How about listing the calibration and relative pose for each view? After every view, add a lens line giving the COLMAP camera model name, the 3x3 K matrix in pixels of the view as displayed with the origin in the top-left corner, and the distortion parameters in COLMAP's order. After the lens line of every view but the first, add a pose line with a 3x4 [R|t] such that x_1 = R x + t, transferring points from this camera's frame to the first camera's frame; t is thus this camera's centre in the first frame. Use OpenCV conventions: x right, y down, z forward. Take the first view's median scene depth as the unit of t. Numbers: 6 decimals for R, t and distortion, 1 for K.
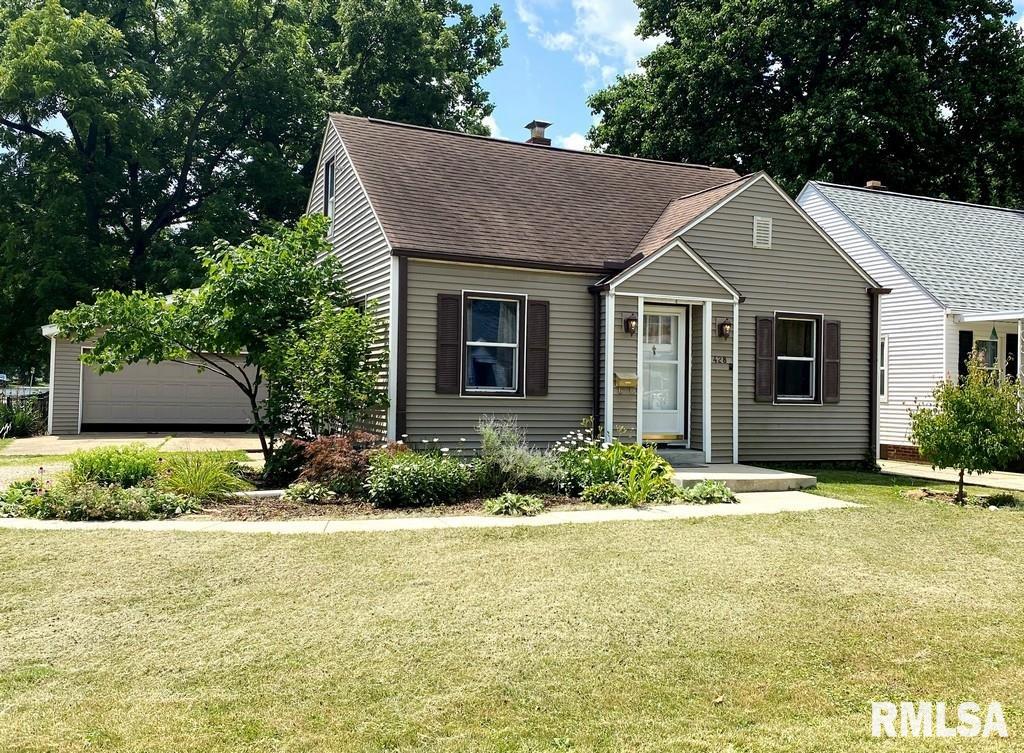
lens RADIAL K [[830.8, 0, 506.6], [0, 830.8, 377.7], [0, 0, 1]] dist [0.054813, -0.040365]
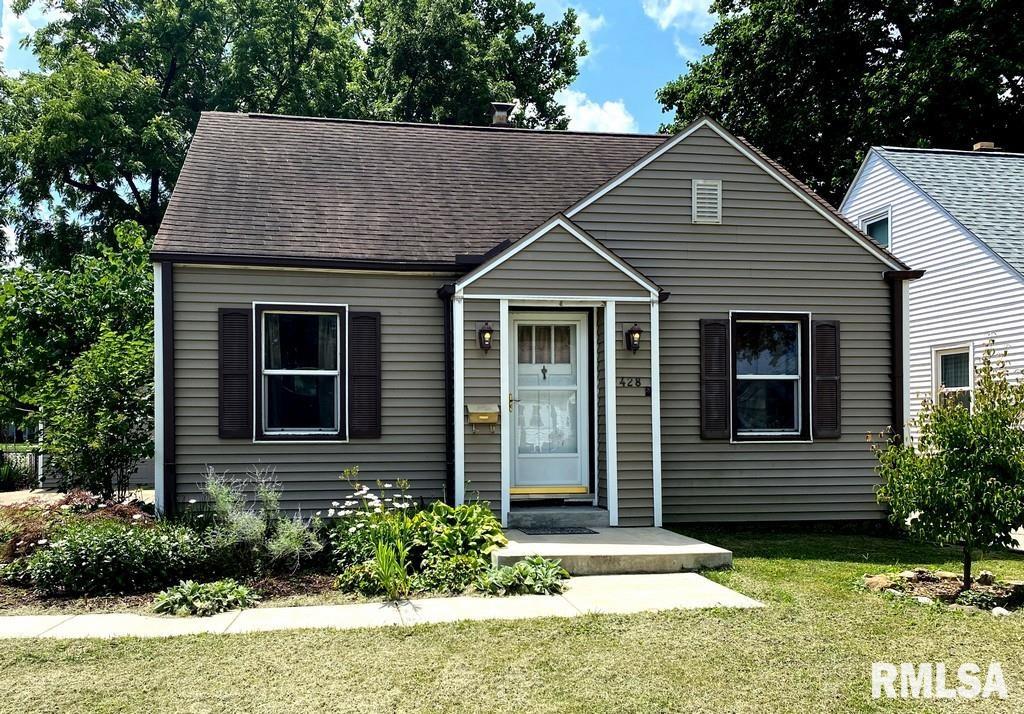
lens RADIAL K [[837.5, 0, 460.2], [0, 837.5, 429.0], [0, 0, 1]] dist [0.046747, -0.042017]
pose [[0.971765, -0.025156, -0.234607, 0.280300], [0.027646, 0.999591, 0.007332, 0.009365], [0.234326, -0.013611, 0.972063, 0.263768]]
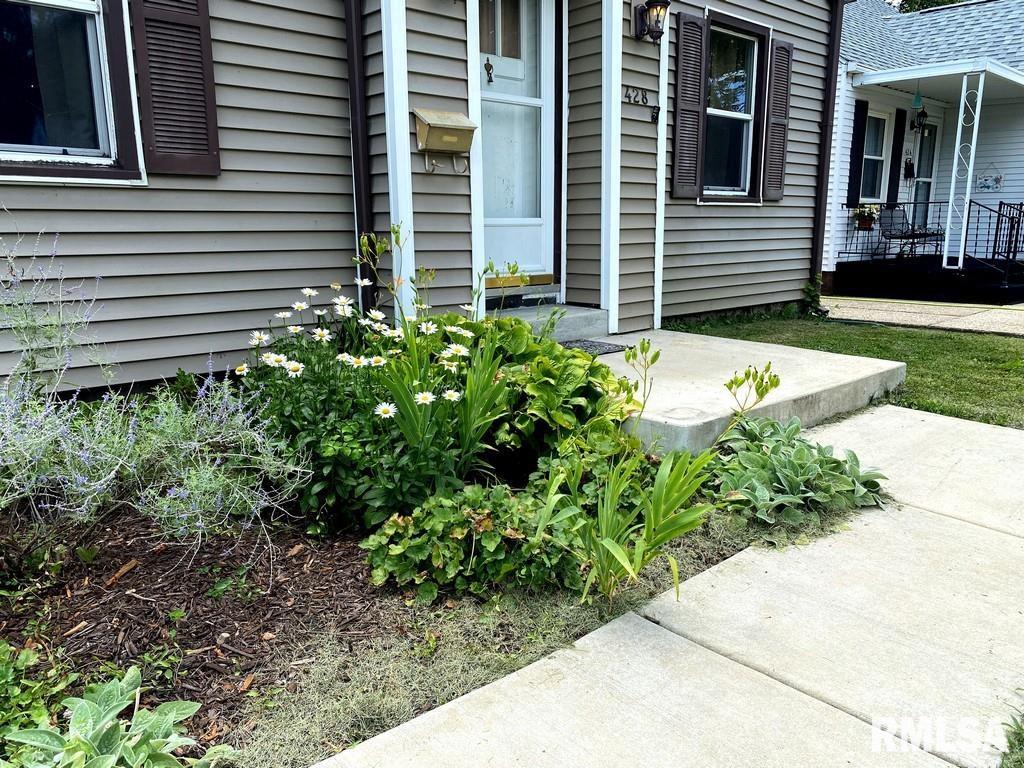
lens RADIAL K [[782.3, 0, 501.1], [0, 782.3, 377.9], [0, 0, 1]] dist [0.007764, -0.006471]
pose [[0.940498, -0.089120, 0.327905, 0.042405], [0.017638, 0.976497, 0.214809, 0.032784], [-0.339342, -0.196244, 0.919965, 0.616545]]
